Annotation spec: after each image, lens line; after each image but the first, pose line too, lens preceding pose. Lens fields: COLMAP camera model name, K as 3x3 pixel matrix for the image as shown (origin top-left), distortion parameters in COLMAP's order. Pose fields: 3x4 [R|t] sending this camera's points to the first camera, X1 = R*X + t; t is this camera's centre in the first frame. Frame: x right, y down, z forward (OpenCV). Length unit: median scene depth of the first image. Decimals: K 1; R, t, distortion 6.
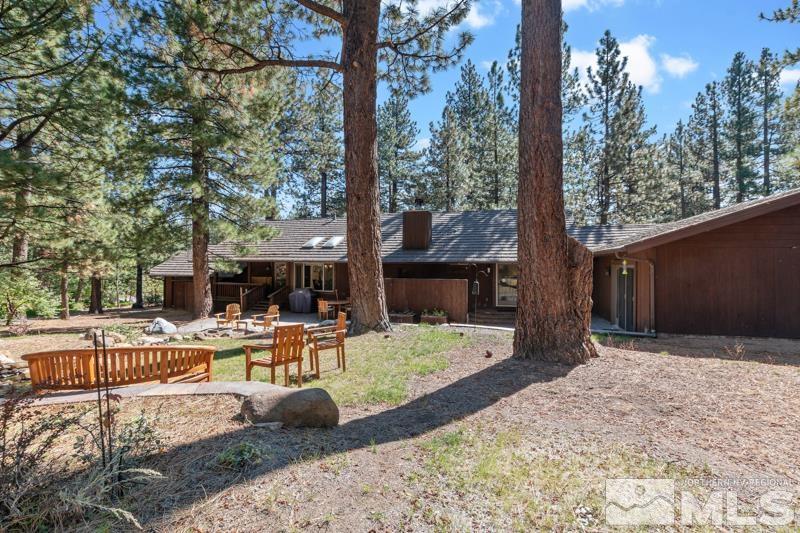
lens RADIAL K [[356.4, 0, 400.0], [0, 356.4, 266.5], [0, 0, 1]] dist [0.003450, -0.000140]
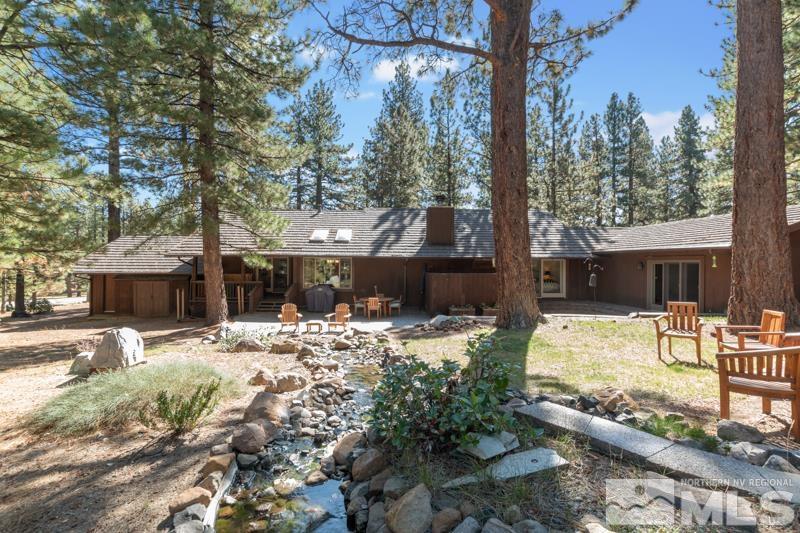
lens RADIAL K [[345.7, 0, 402.6], [0, 345.7, 267.1], [0, 0, 1]] dist [0.008393, -0.000672]
pose [[0.953381, -0.005896, 0.301712, -0.257385], [-0.000030, 0.999807, 0.019633, -0.002555], [-0.301769, -0.018727, 0.953197, 0.056981]]
